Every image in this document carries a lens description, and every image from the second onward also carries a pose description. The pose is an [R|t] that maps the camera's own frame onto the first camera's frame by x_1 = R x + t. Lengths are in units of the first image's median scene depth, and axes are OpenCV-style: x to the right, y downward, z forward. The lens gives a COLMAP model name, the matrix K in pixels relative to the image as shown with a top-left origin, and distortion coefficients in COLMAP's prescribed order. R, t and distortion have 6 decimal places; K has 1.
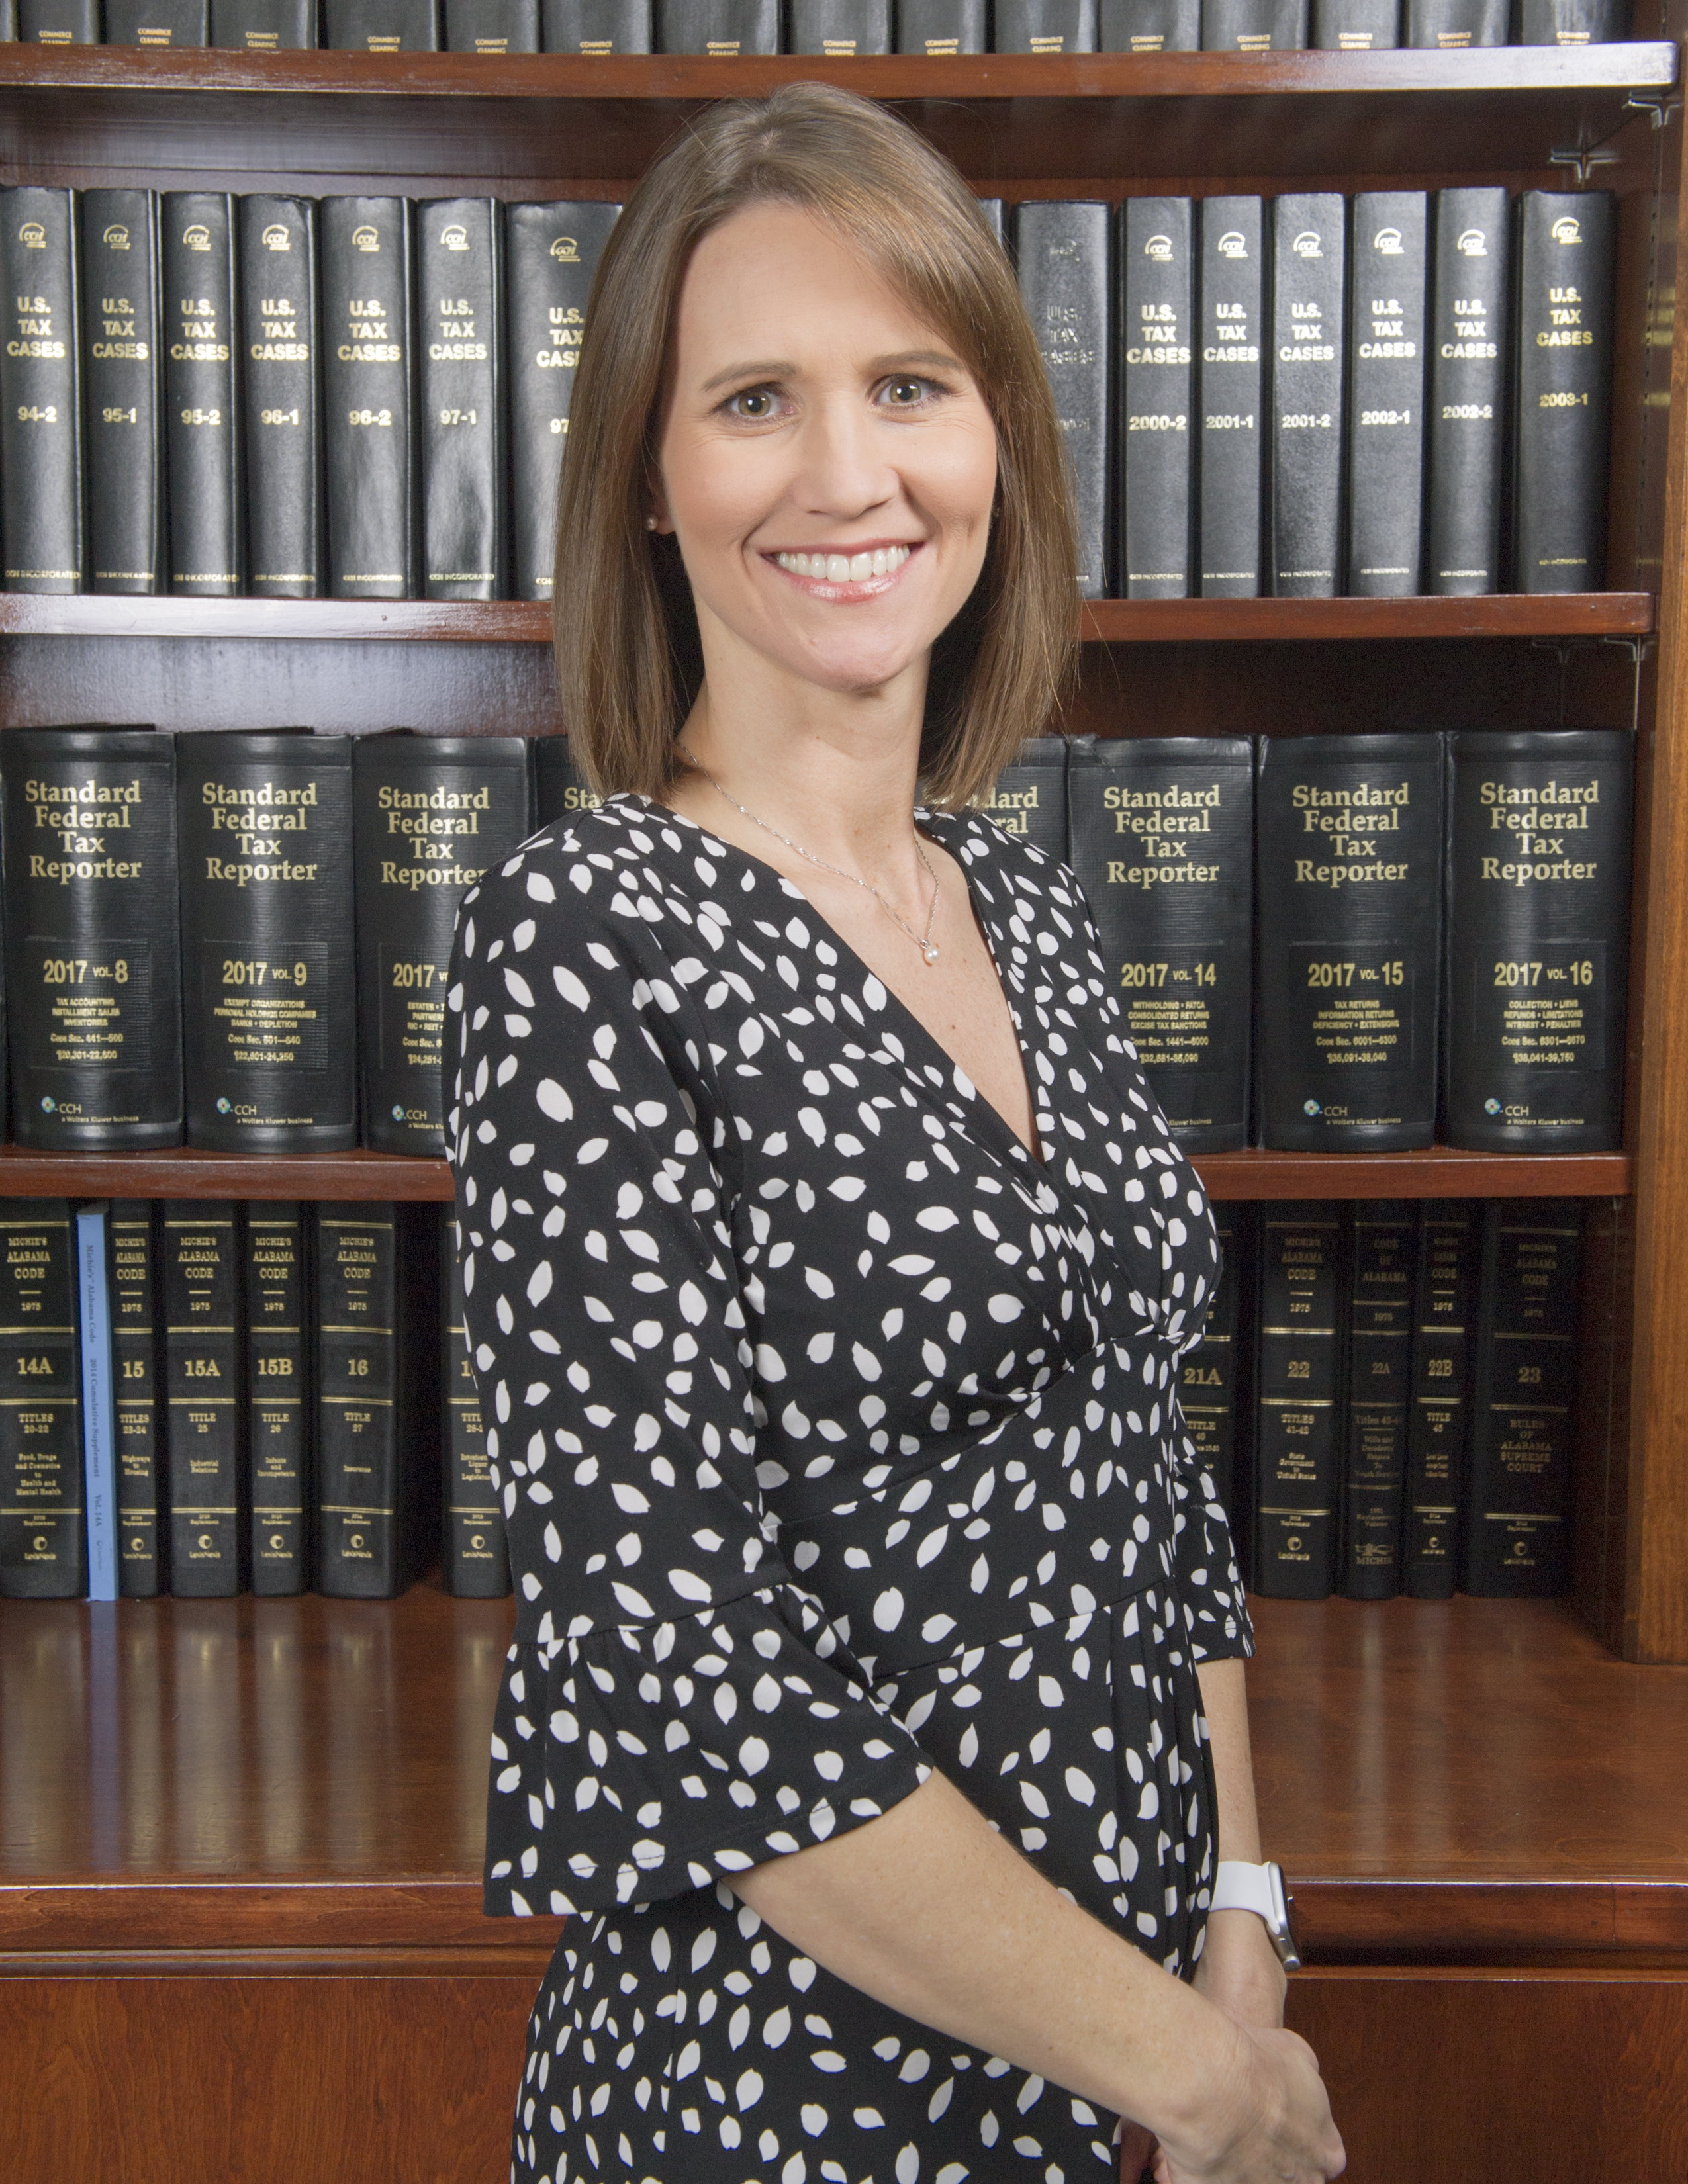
lens RADIAL K [[2963.0, 0, 849.3], [0, 2963.0, 1073.2], [0, 0, 1]] dist [0.074381, 0.023037]
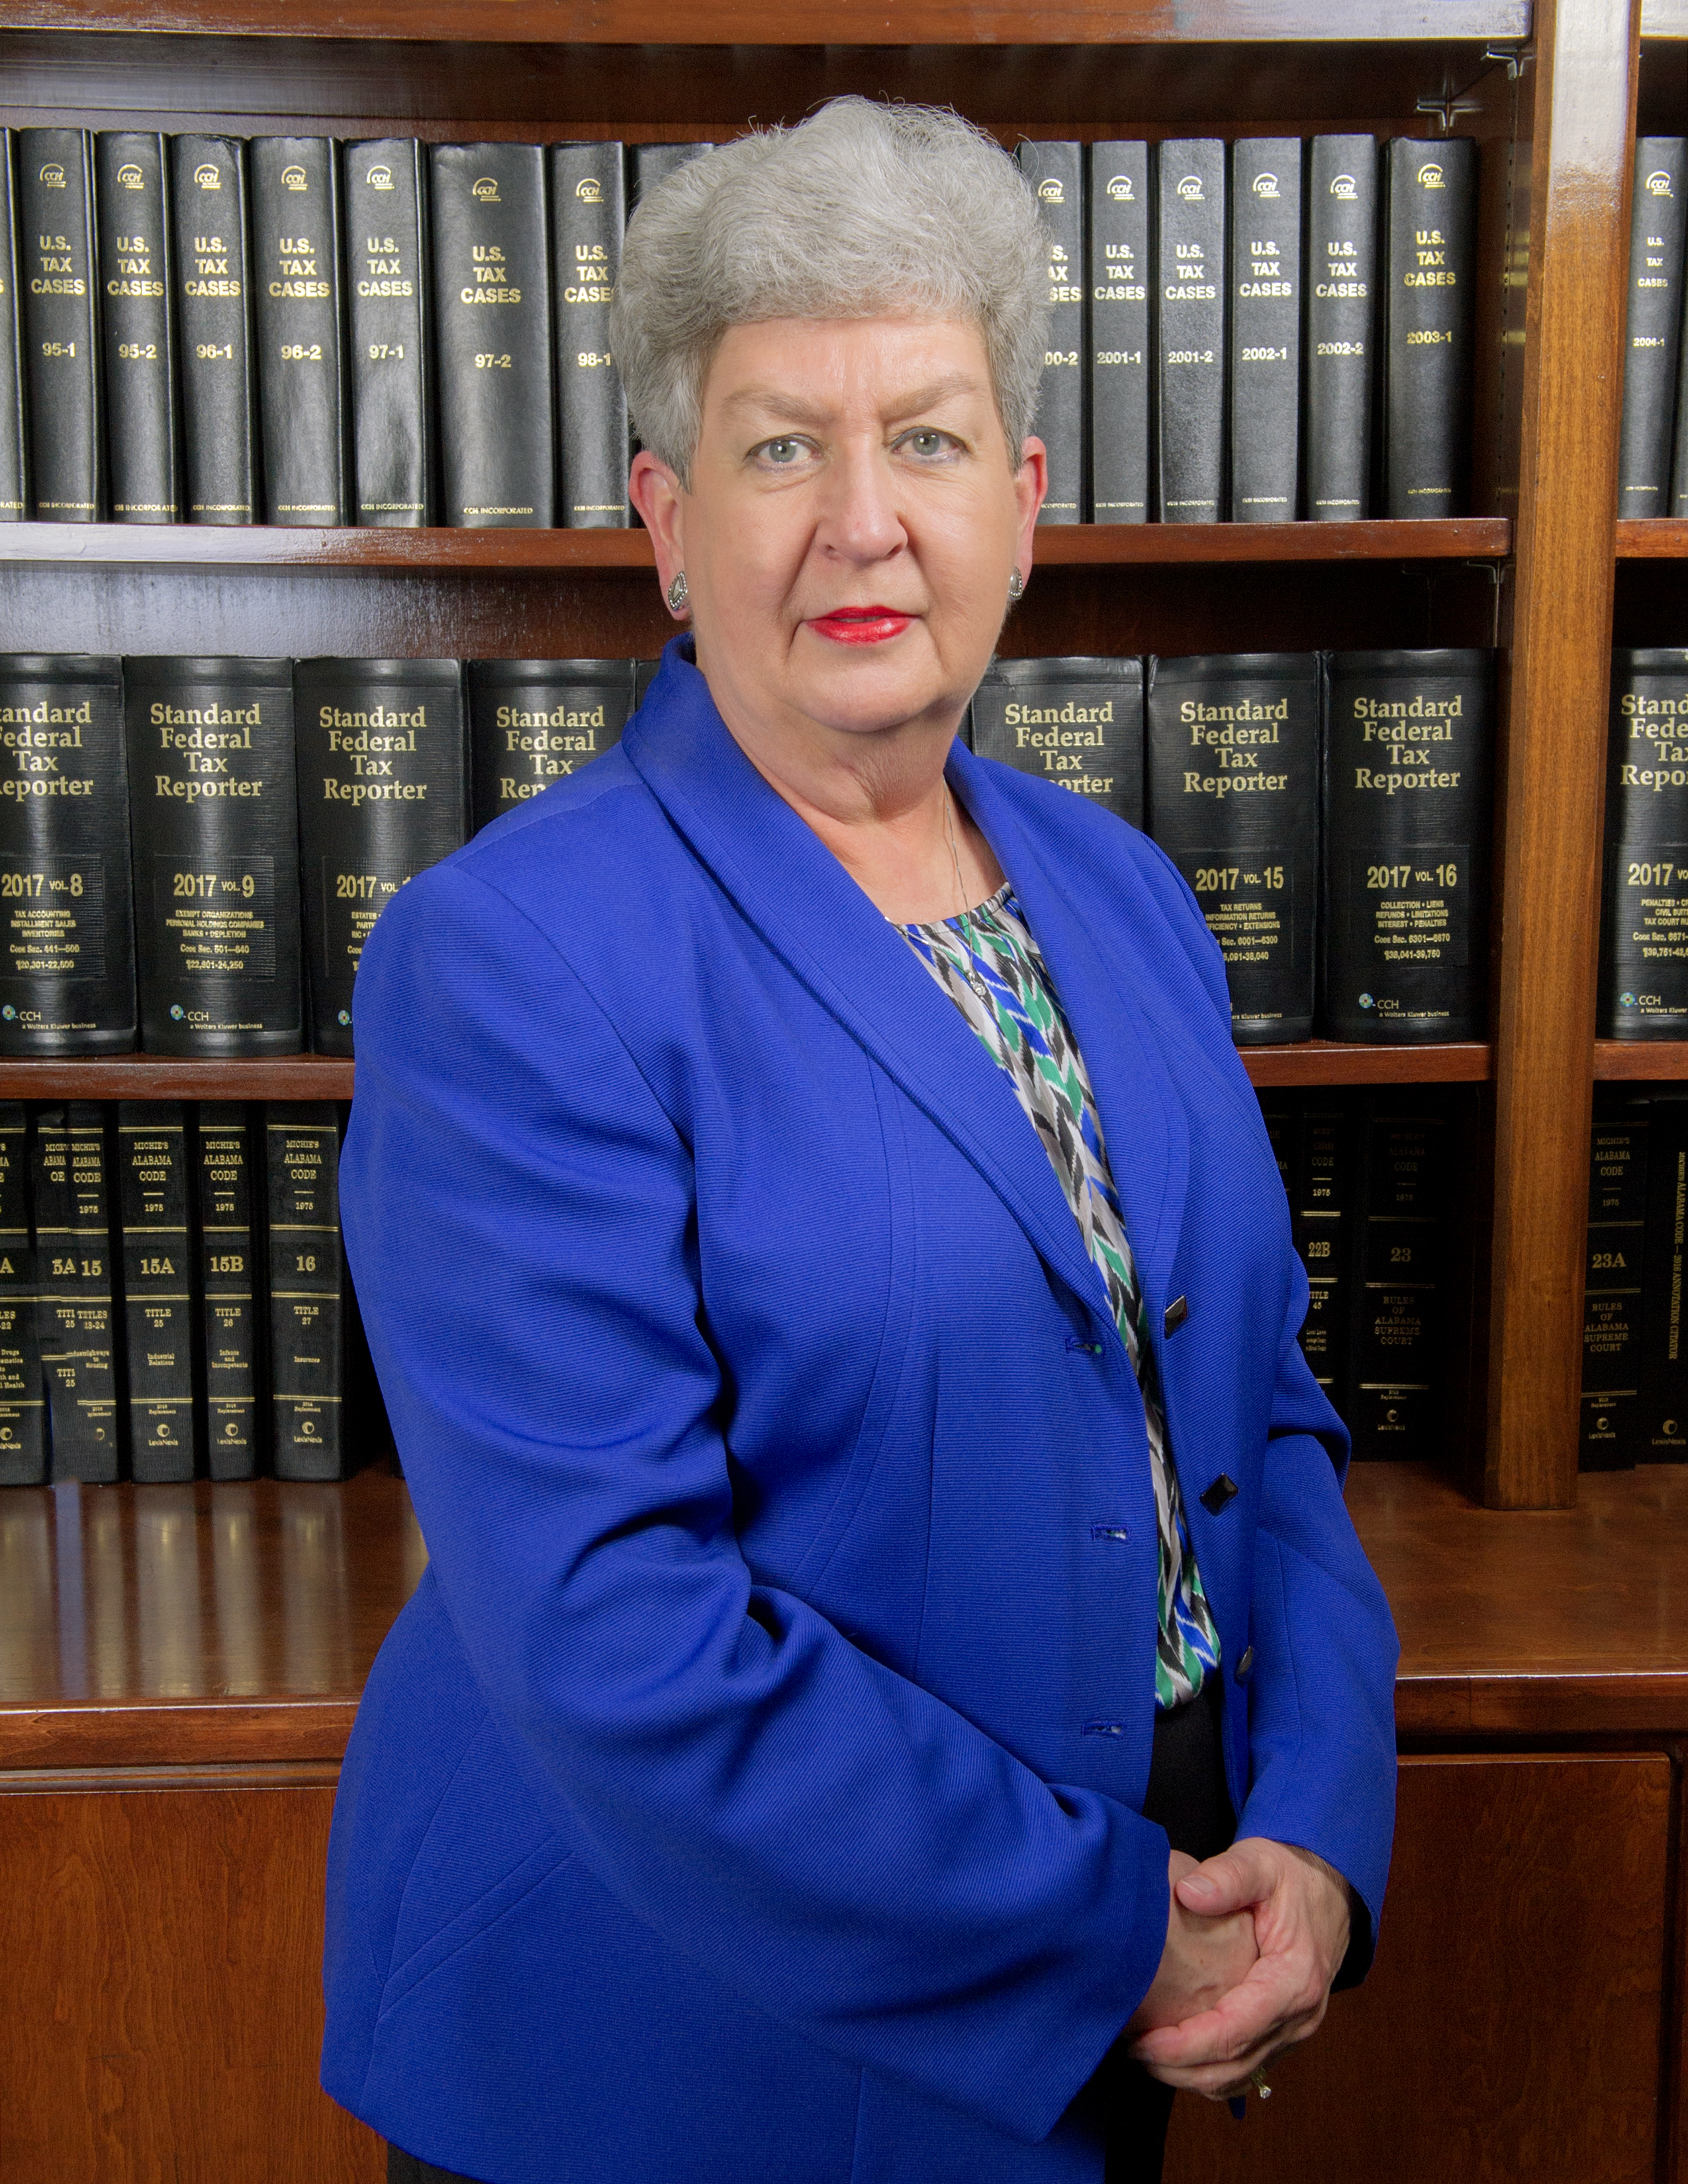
lens RADIAL K [[3059.8, 0, 876.7], [0, 3059.8, 1205.4], [0, 0, 1]] dist [0.063756, 0.020126]
pose [[0.998651, -0.013588, 0.050120, -0.017598], [0.011286, 0.998881, 0.045929, 0.031851], [-0.050688, -0.045301, 0.997687, -0.103625]]
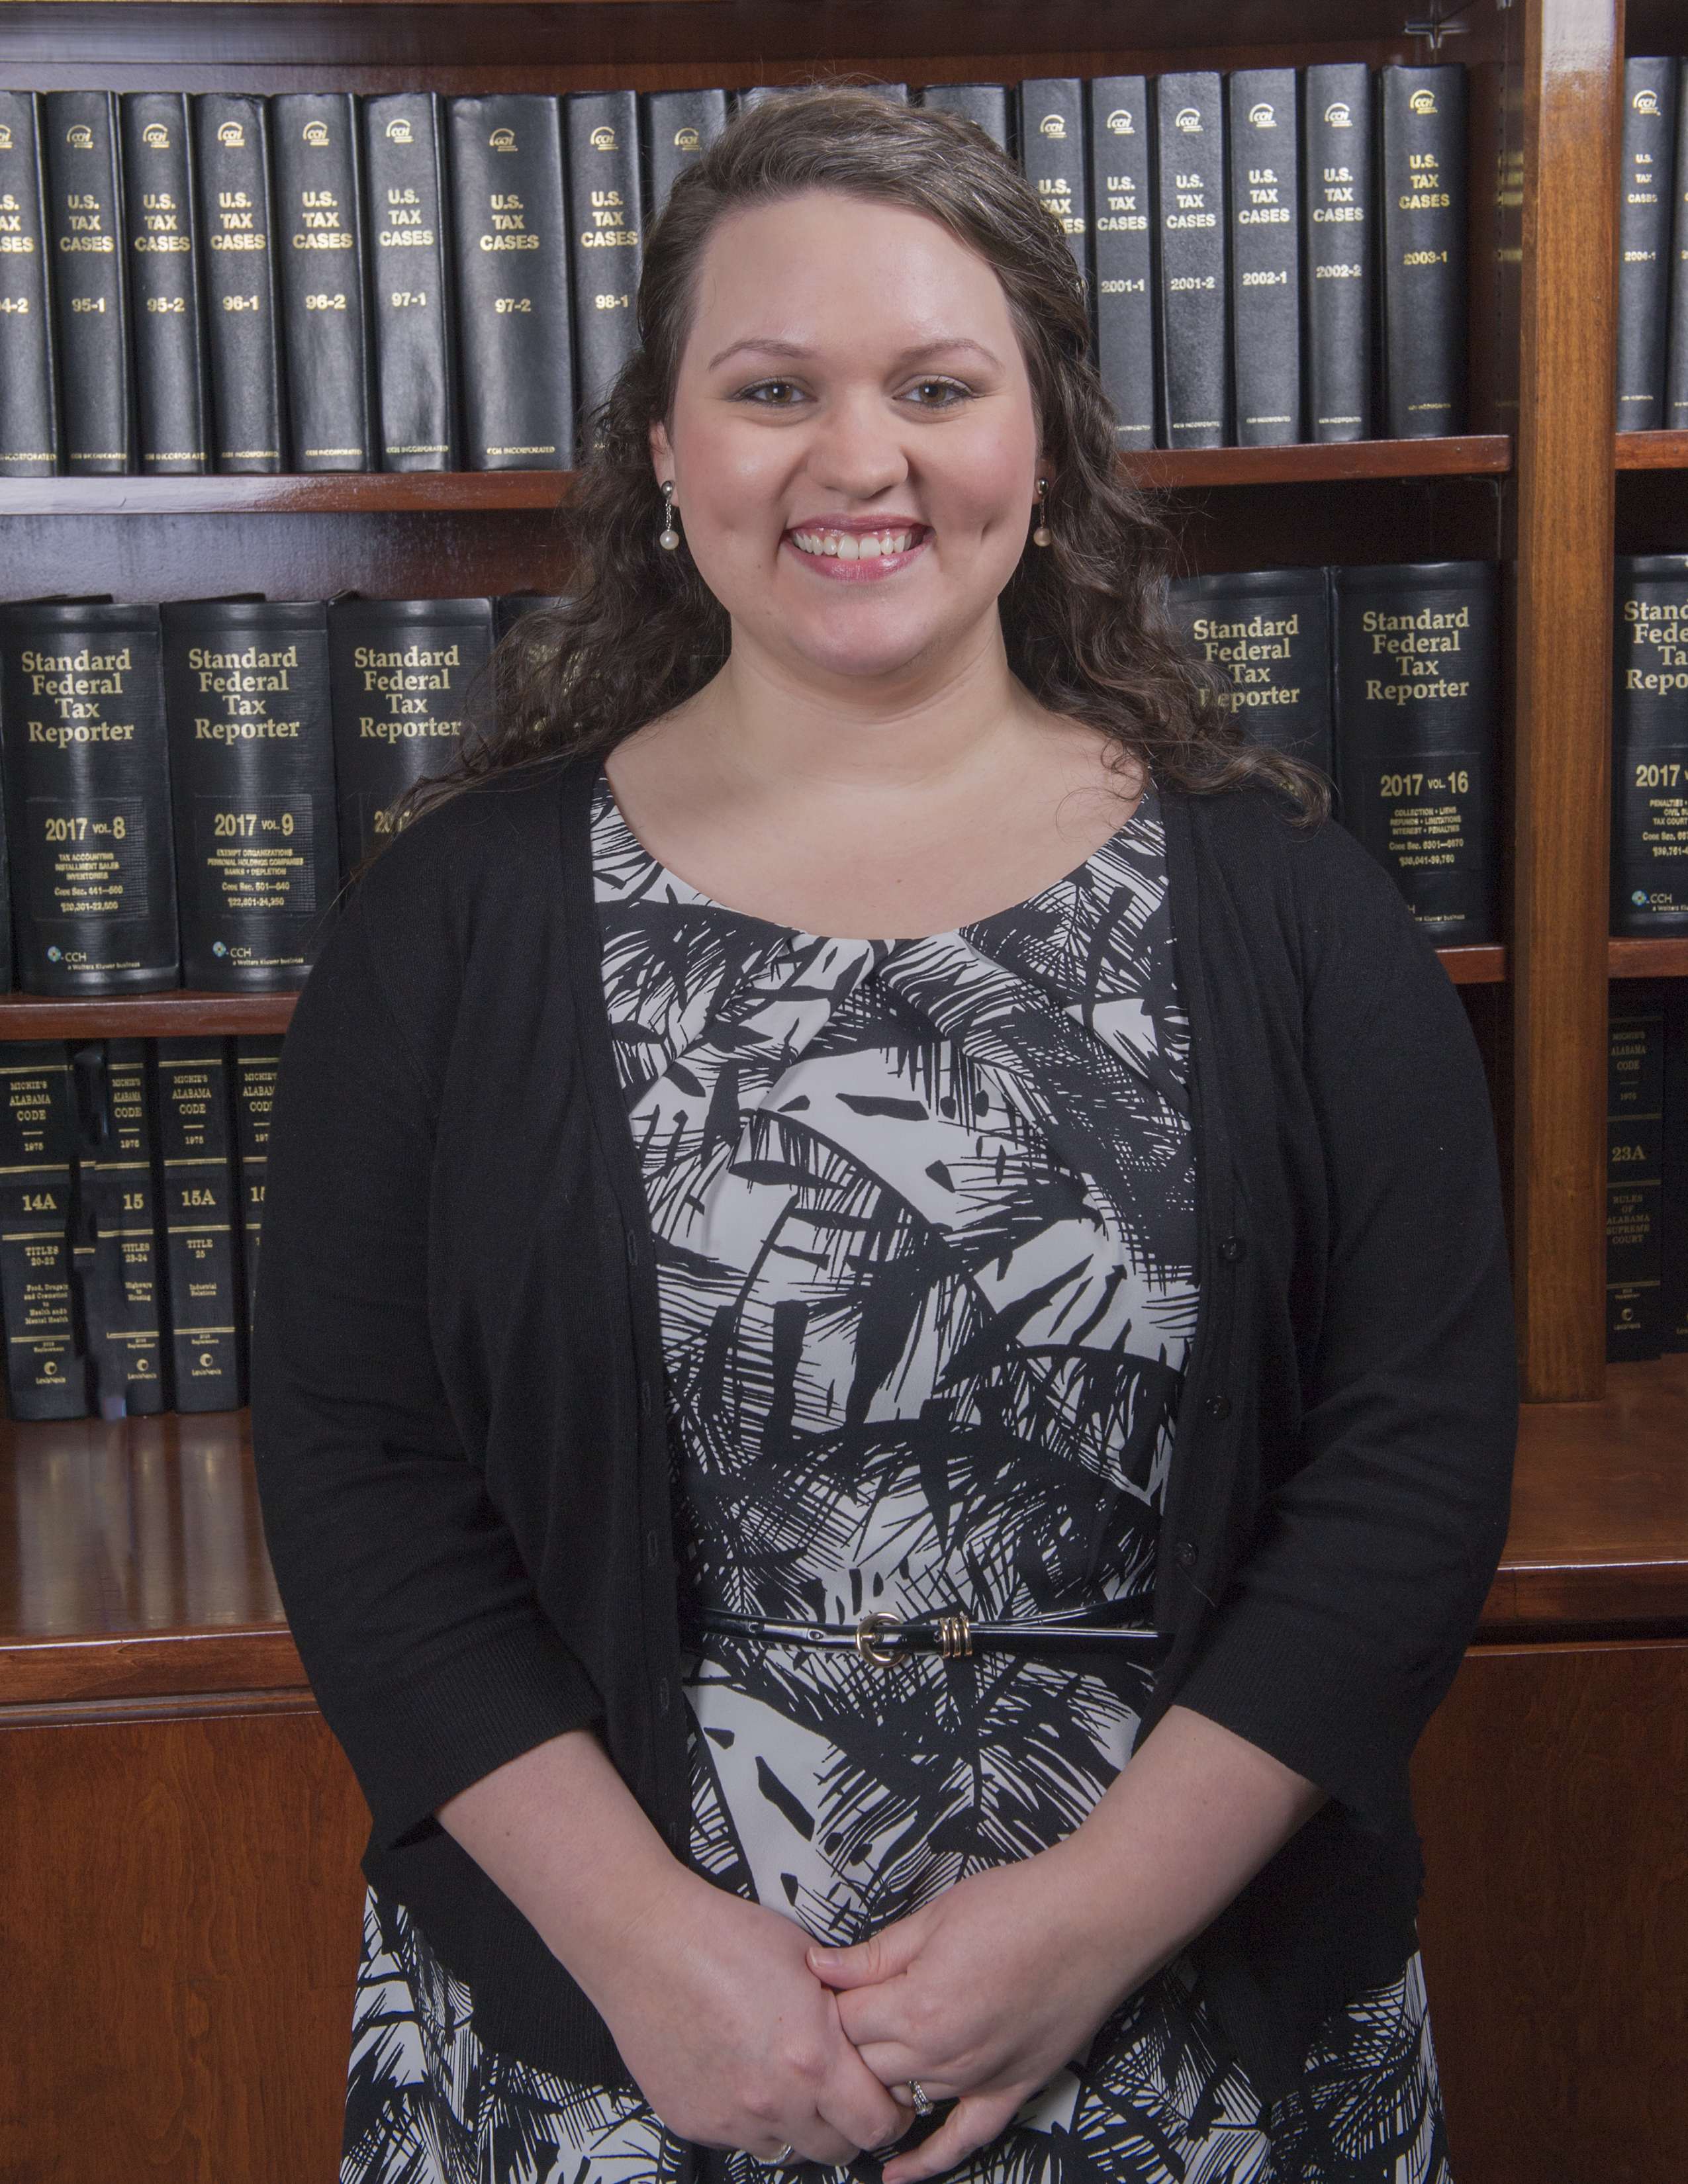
lens RADIAL K [[3230.2, 0, 848.5], [0, 3230.2, 1016.3], [0, 0, 1]] dist [0.110839, 0.024461]
pose [[0.997478, -0.038973, 0.059323, -0.053369], [0.037608, 0.999005, 0.023963, 0.015450], [-0.060198, -0.021672, 0.997951, -0.185497]]
